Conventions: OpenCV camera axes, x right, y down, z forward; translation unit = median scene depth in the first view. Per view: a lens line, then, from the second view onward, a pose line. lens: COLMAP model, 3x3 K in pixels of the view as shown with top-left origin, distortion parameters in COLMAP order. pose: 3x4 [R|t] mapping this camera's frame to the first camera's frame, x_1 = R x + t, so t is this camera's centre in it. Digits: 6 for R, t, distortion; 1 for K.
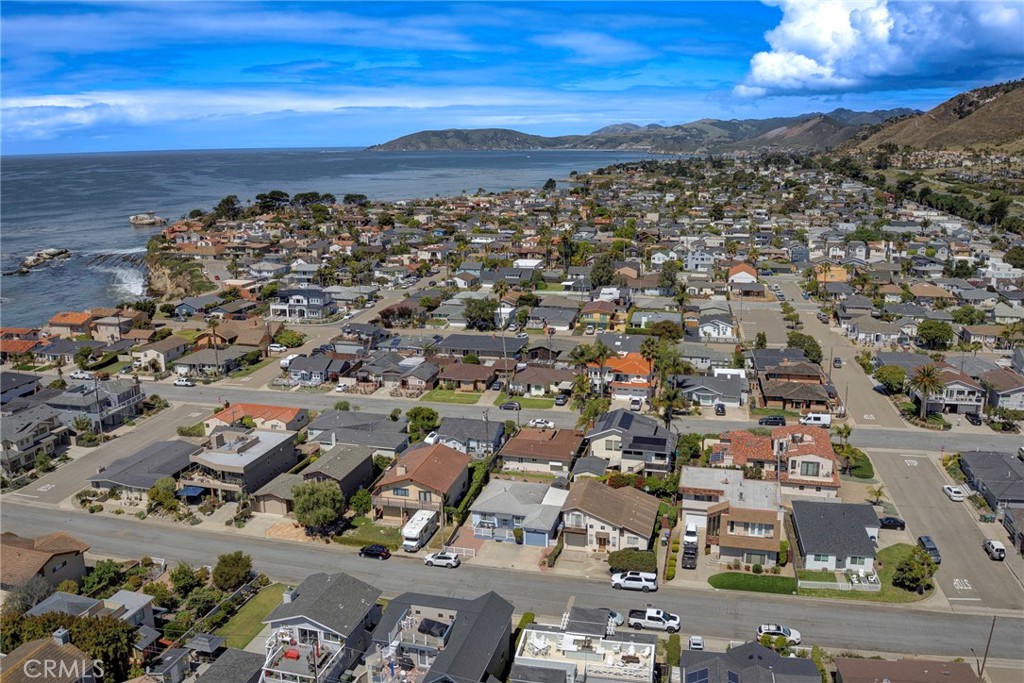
lens RADIAL K [[851.6, 0, 519.5], [0, 851.6, 325.1], [0, 0, 1]] dist [-0.098362, -0.024368]
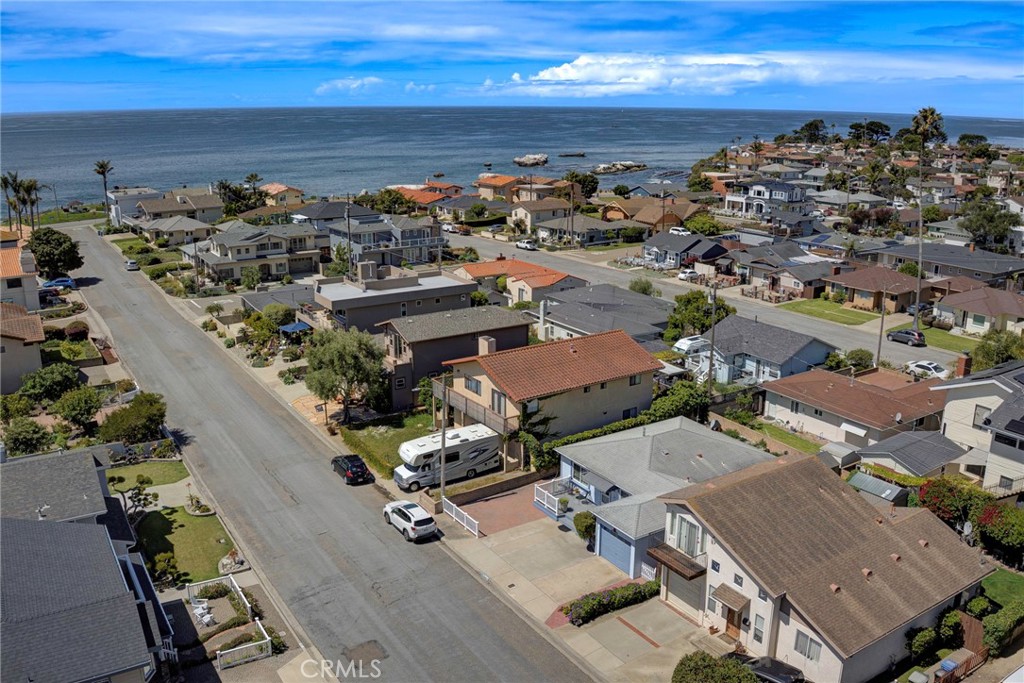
lens RADIAL K [[851.6, 0, 521.7], [0, 851.6, 326.2], [0, 0, 1]] dist [-0.098362, -0.024368]
pose [[0.736961, 0.178289, -0.651997, 0.149637], [-0.149757, 0.983682, 0.099717, 0.068467], [0.659136, 0.024154, 0.751635, 0.410385]]
